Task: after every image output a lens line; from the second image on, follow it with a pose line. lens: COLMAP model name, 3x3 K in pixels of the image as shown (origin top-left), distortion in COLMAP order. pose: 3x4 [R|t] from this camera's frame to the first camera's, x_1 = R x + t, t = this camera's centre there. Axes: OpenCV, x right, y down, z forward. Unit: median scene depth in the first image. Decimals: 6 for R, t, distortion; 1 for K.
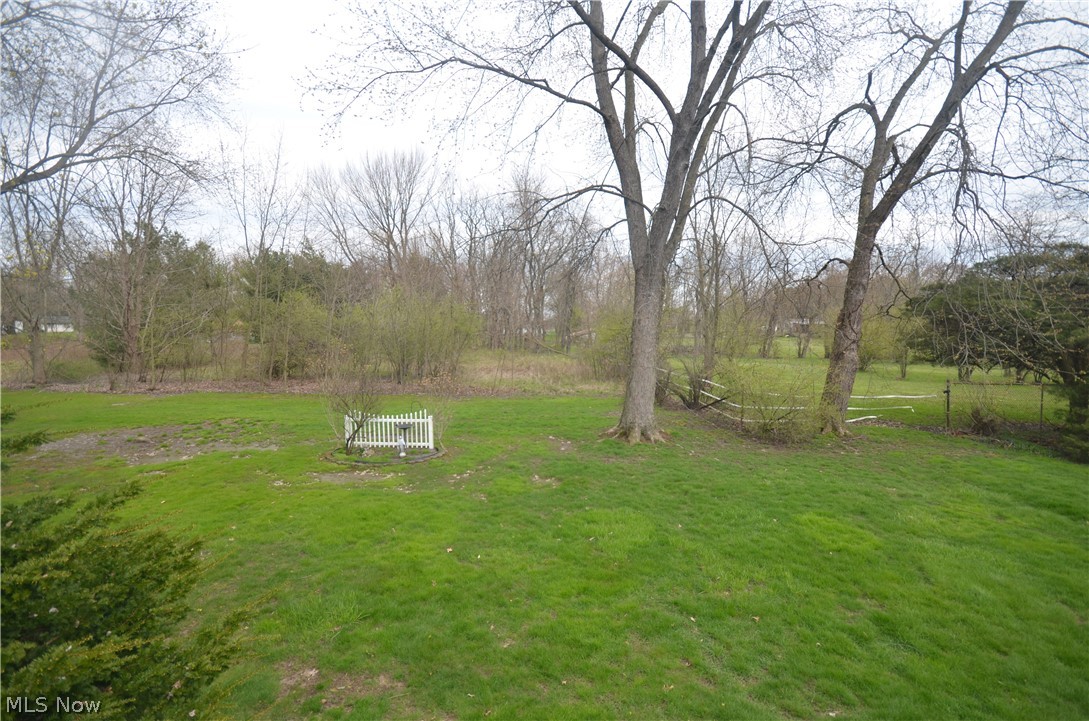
lens RADIAL K [[479.1, 0, 543.1], [0, 479.1, 380.8], [0, 0, 1]] dist [0.009864, -0.011214]
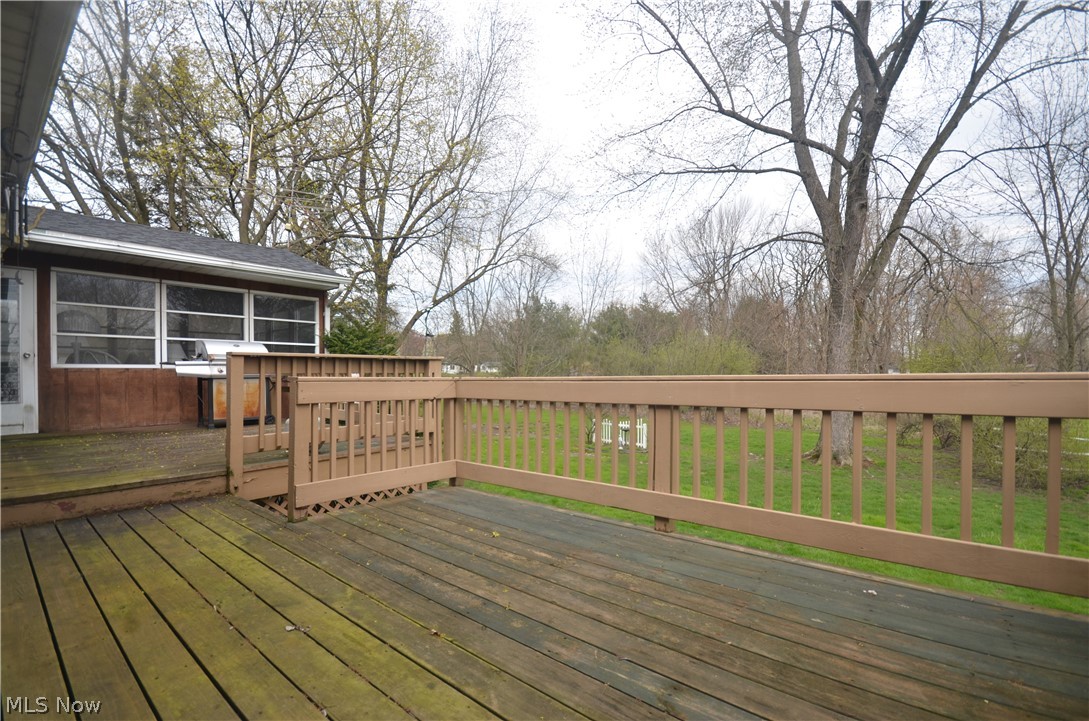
lens RADIAL K [[482.4, 0, 543.1], [0, 482.4, 378.9], [0, 0, 1]] dist [0.041327, -0.027830]
pose [[0.764275, 0.009708, -0.644817, 0.141435], [-0.071105, 0.995059, -0.069297, 0.020528], [0.640958, 0.098811, 0.761189, -0.078603]]
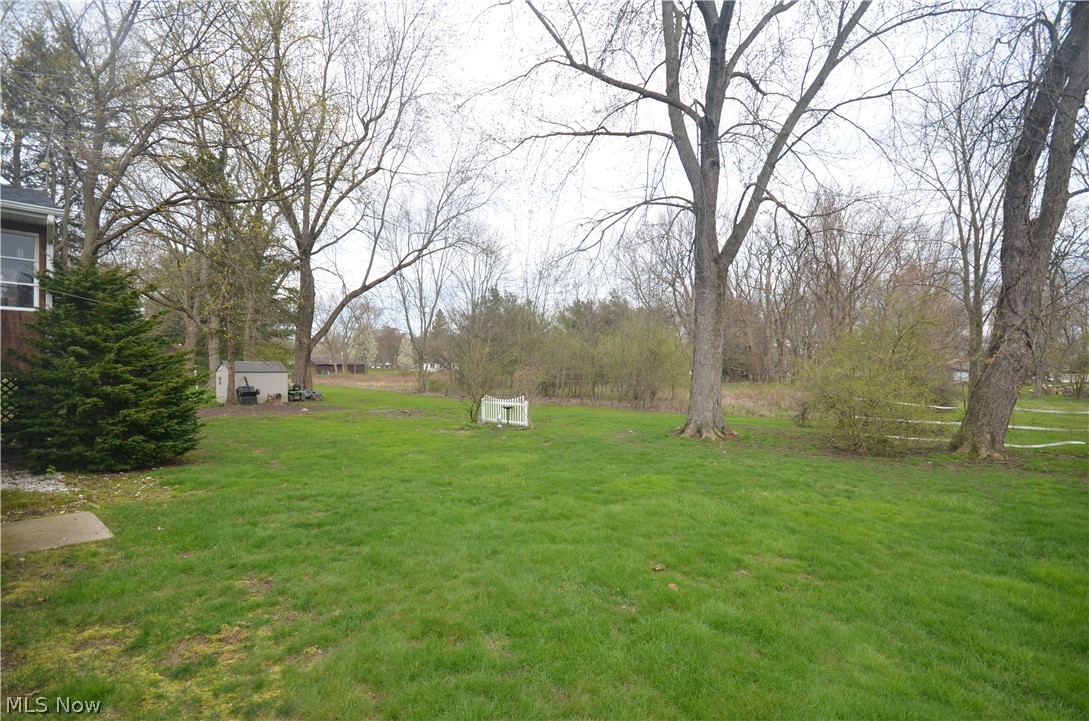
lens RADIAL K [[479.1, 0, 543.1], [0, 479.1, 380.8], [0, 0, 1]] dist [0.009864, -0.011214]
pose [[0.767672, 0.010962, -0.640750, 0.207926], [-0.072102, 0.994983, -0.069362, 0.034426], [0.636774, 0.099447, 0.764610, 0.010059]]
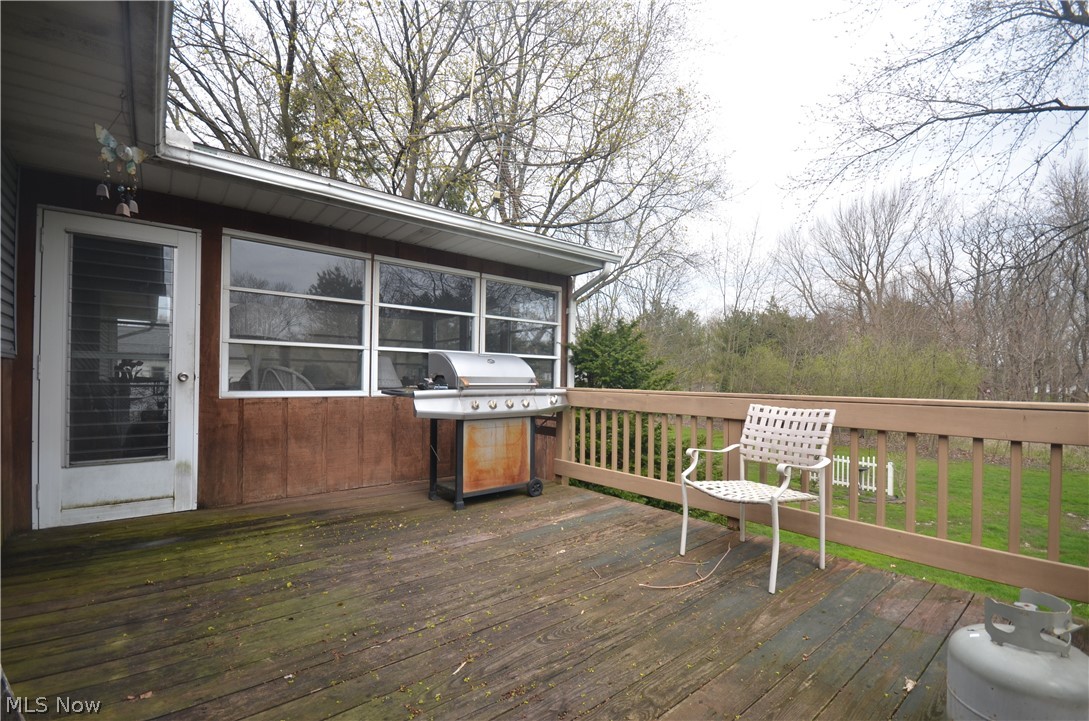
lens RADIAL K [[479.1, 0, 543.1], [0, 479.1, 380.8], [0, 0, 1]] dist [0.009864, -0.011214]
pose [[0.631283, 0.013386, -0.775437, 0.027977], [-0.099479, 0.992989, -0.063844, 0.013635], [0.769146, 0.117444, 0.628189, -0.071011]]
